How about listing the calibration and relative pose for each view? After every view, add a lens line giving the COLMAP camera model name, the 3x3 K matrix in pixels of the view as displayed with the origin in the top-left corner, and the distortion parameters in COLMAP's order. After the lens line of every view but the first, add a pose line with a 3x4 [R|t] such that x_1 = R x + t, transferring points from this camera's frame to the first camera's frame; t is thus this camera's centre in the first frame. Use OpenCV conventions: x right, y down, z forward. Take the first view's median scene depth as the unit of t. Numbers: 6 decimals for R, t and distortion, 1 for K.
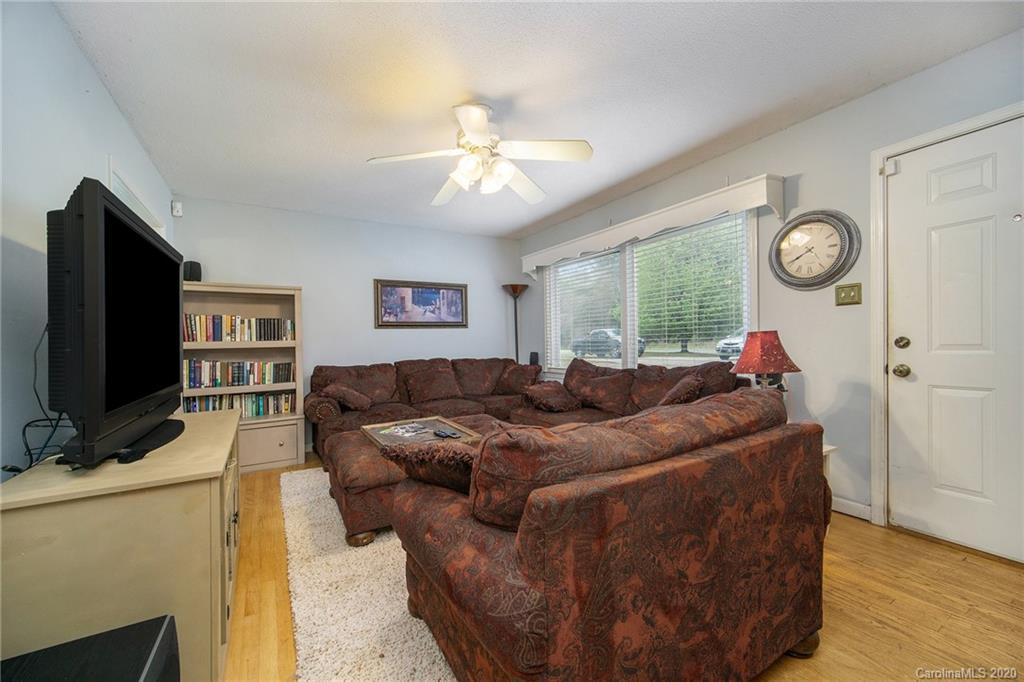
lens RADIAL K [[430.1, 0, 526.3], [0, 430.1, 336.4], [0, 0, 1]] dist [0.000848, 0.000067]
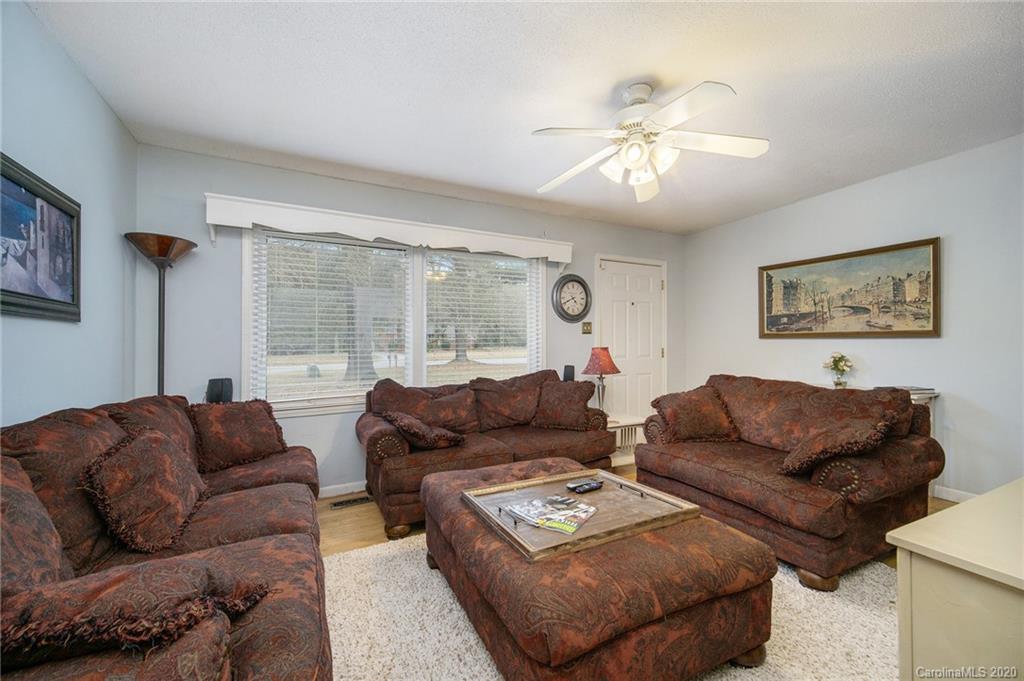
lens RADIAL K [[409.5, 0, 514.6], [0, 409.5, 343.3], [0, 0, 1]] dist [0.005785, 0.000093]
pose [[0.062128, 0.025409, 0.997745, -0.872962], [-0.010583, 0.999636, -0.024799, 0.009343], [-0.998012, -0.009019, 0.062374, 1.108776]]
